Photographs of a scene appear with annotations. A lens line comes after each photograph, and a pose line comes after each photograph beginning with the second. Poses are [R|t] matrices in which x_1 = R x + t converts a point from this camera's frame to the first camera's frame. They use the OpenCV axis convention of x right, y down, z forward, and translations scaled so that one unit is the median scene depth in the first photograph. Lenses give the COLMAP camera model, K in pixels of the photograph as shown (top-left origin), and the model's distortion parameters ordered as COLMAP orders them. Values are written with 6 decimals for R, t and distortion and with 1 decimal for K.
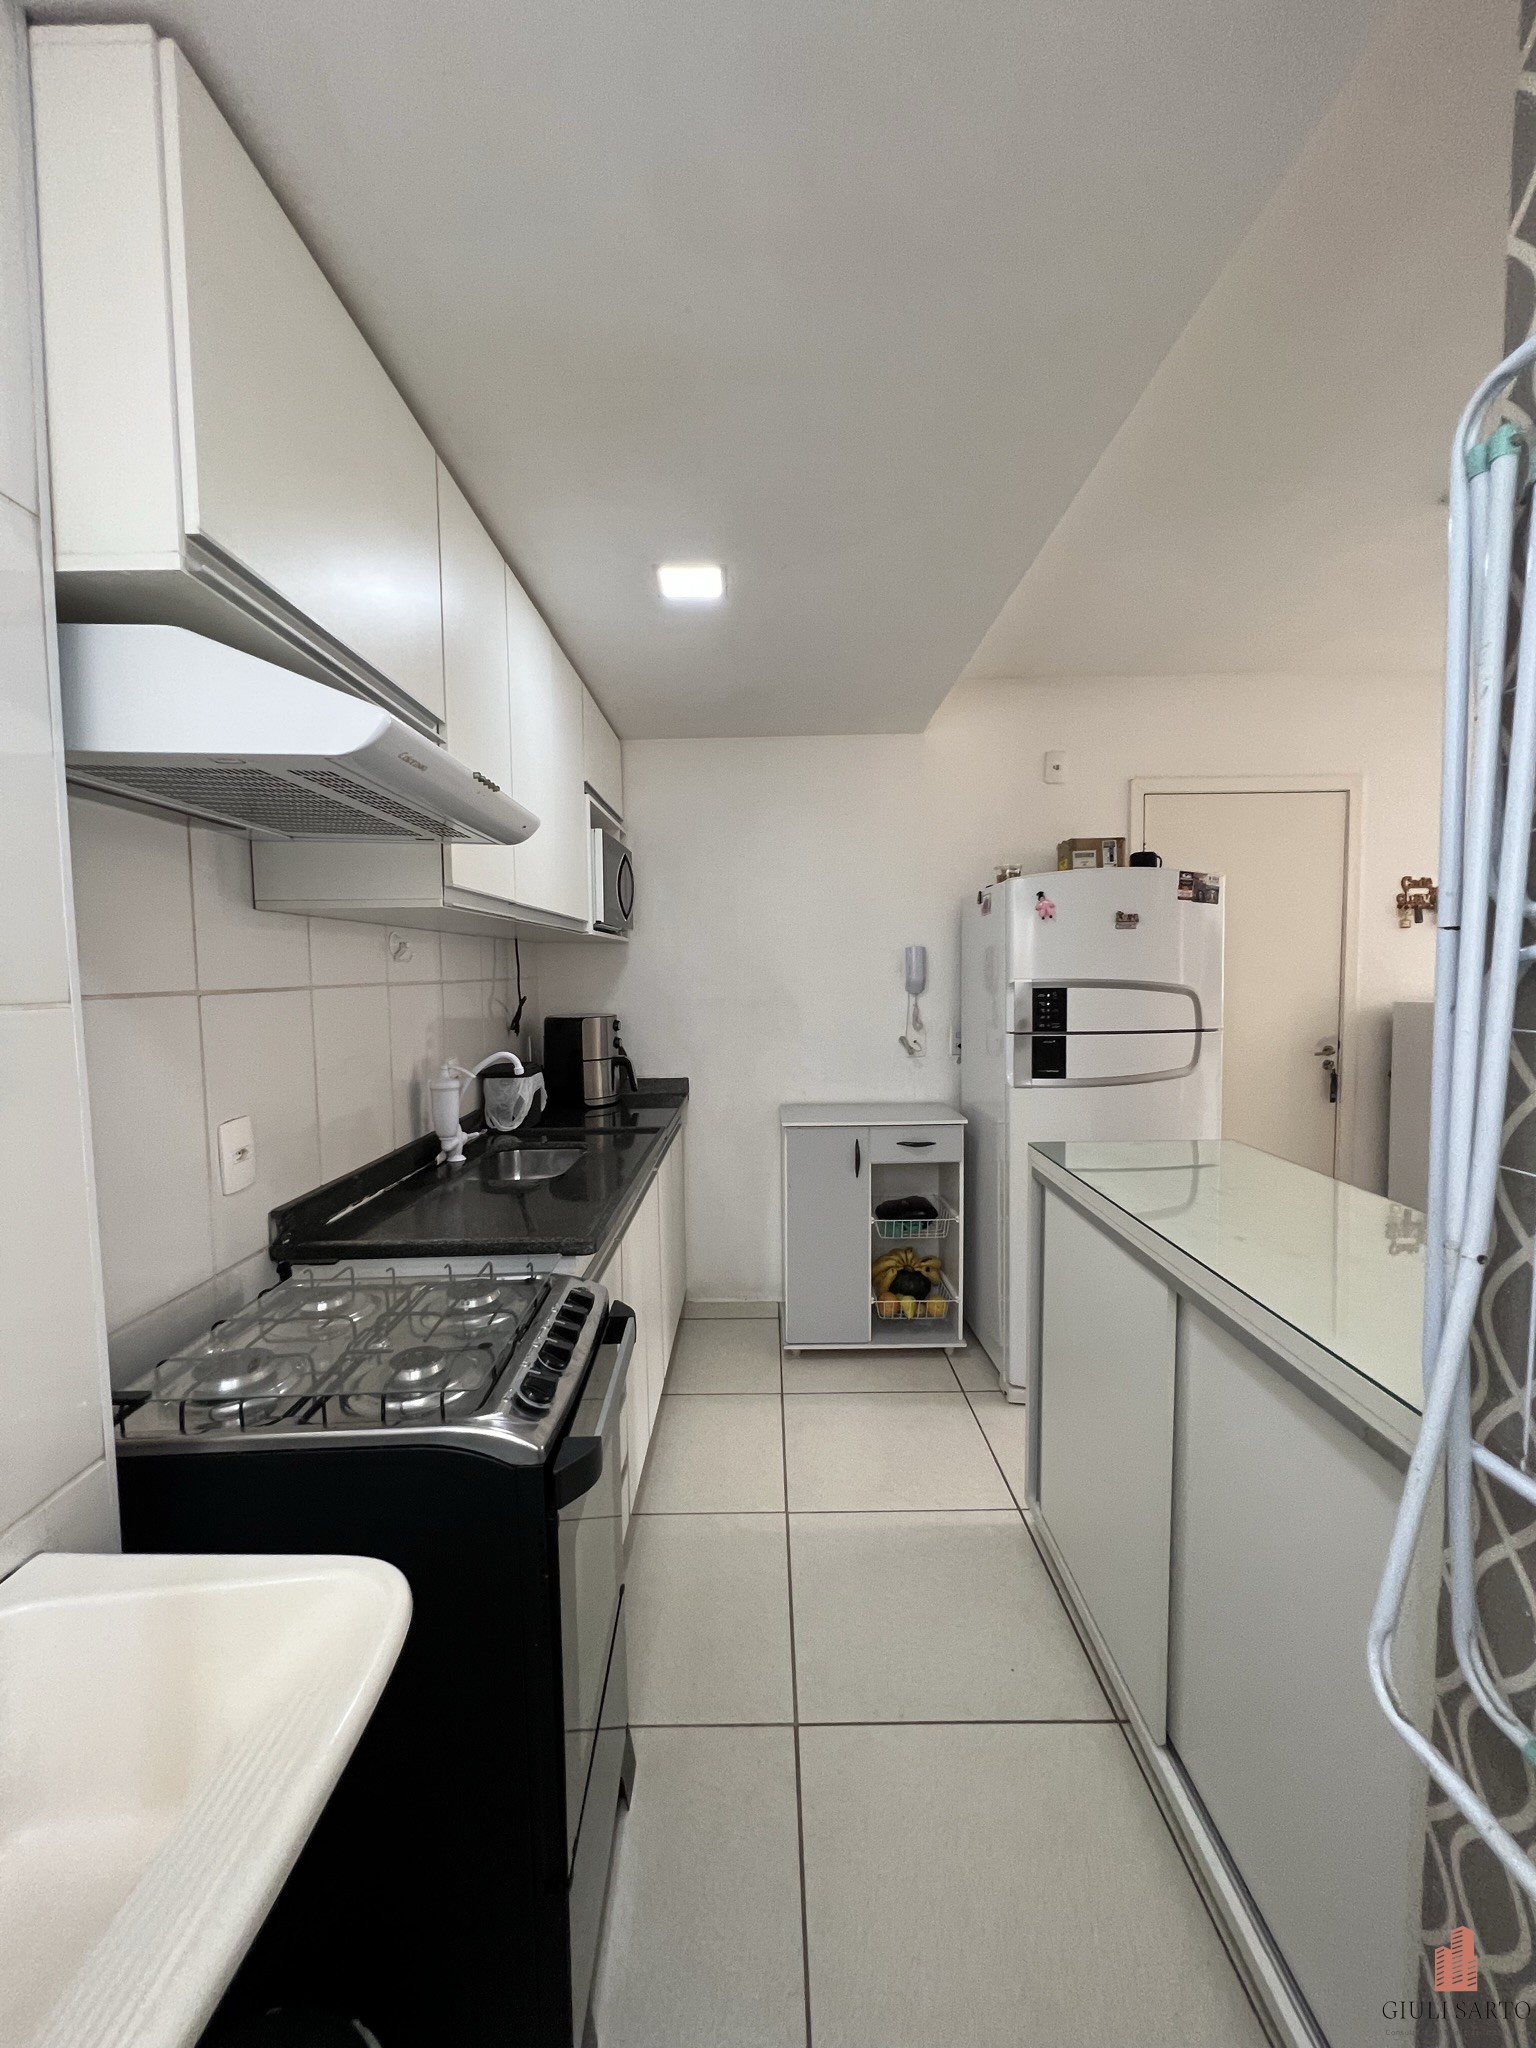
lens RADIAL K [[823.1, 0, 762.1], [0, 823.1, 1026.5], [0, 0, 1]] dist [-0.003027, 0.001127]
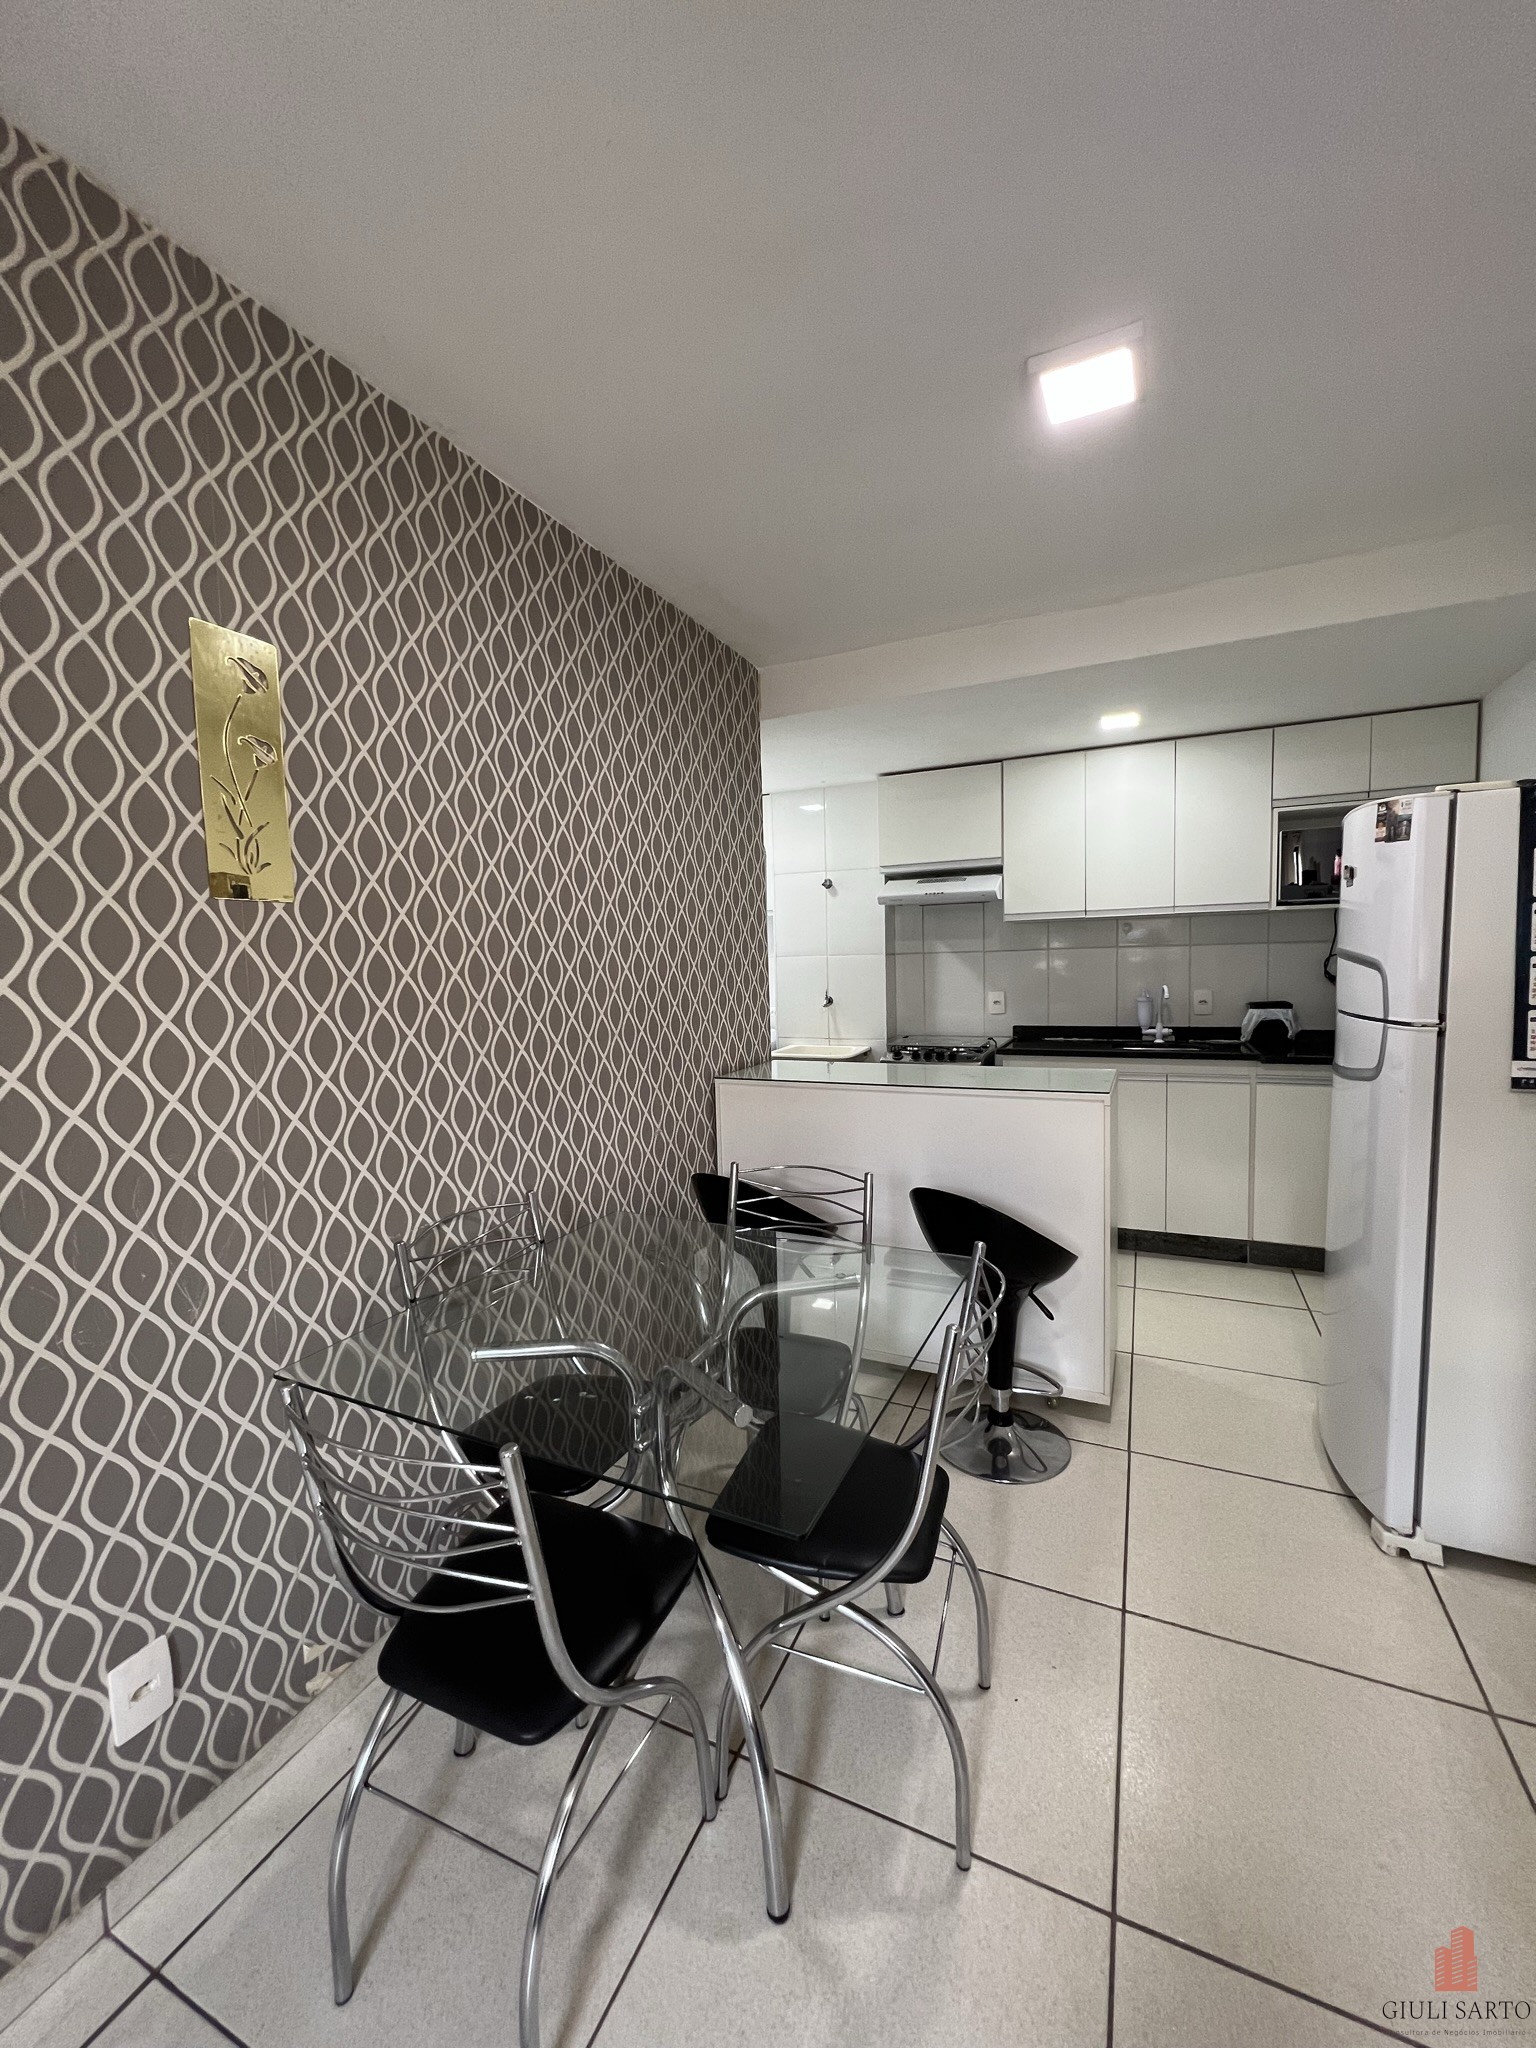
lens RADIAL K [[823.1, 0, 762.1], [0, 823.1, 1026.5], [0, 0, 1]] dist [-0.003027, 0.001127]
pose [[-0.414599, 0.100549, -0.904432, 1.410846], [-0.026952, 0.992084, 0.122649, -0.063899], [0.909605, 0.075227, -0.408607, 0.798521]]
